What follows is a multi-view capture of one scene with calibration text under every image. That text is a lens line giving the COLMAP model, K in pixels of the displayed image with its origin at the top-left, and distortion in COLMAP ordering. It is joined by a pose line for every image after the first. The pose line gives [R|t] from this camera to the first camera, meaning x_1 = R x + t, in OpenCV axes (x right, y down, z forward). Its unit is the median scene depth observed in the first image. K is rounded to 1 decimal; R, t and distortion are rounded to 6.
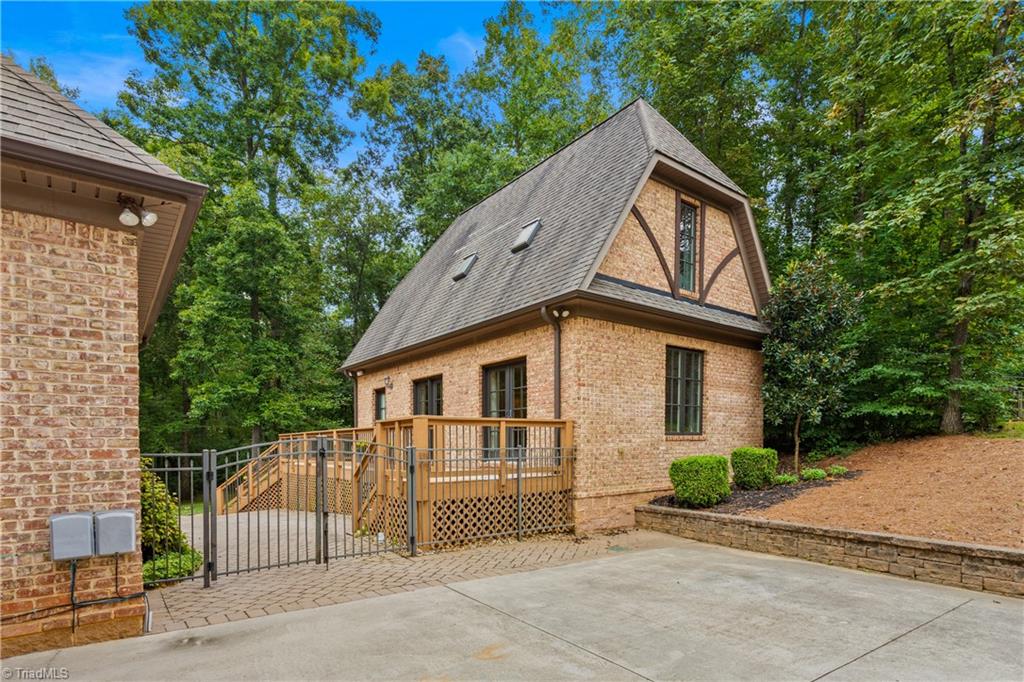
lens RADIAL K [[518.7, 0, 512.1], [0, 518.7, 444.8], [0, 0, 1]] dist [-0.000064, 0.000171]
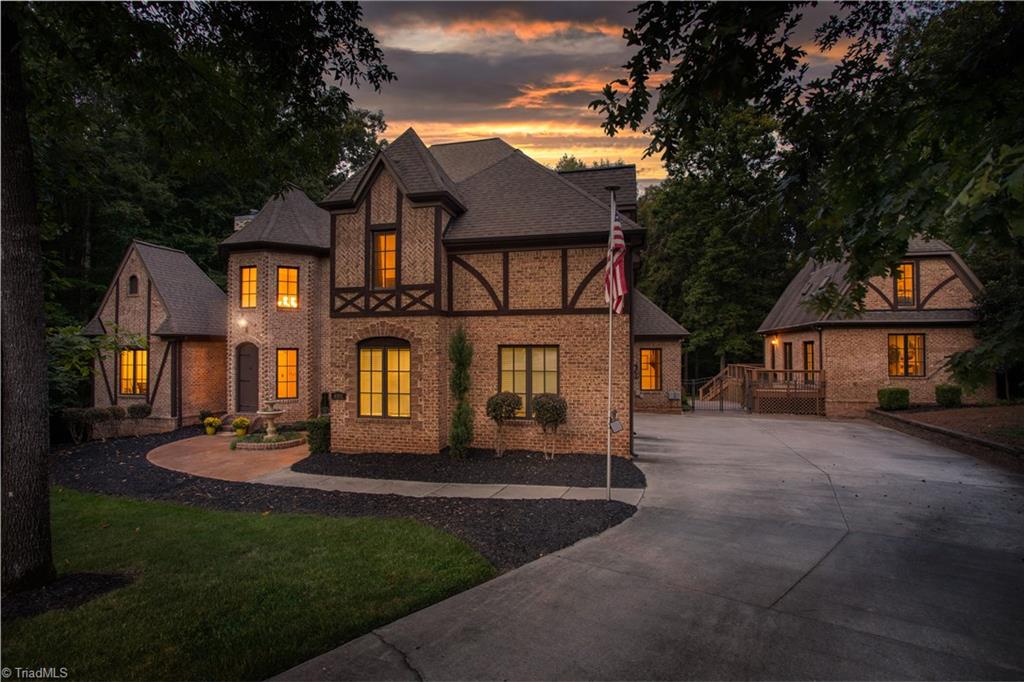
lens RADIAL K [[514.9, 0, 508.9], [0, 514.9, 337.9], [0, 0, 1]] dist [-0.040819, 0.000505]
pose [[0.627152, -0.011221, -0.778816, 0.897305], [-0.004598, 0.999825, -0.018108, -0.129014], [0.778883, 0.014937, 0.626991, -1.449559]]
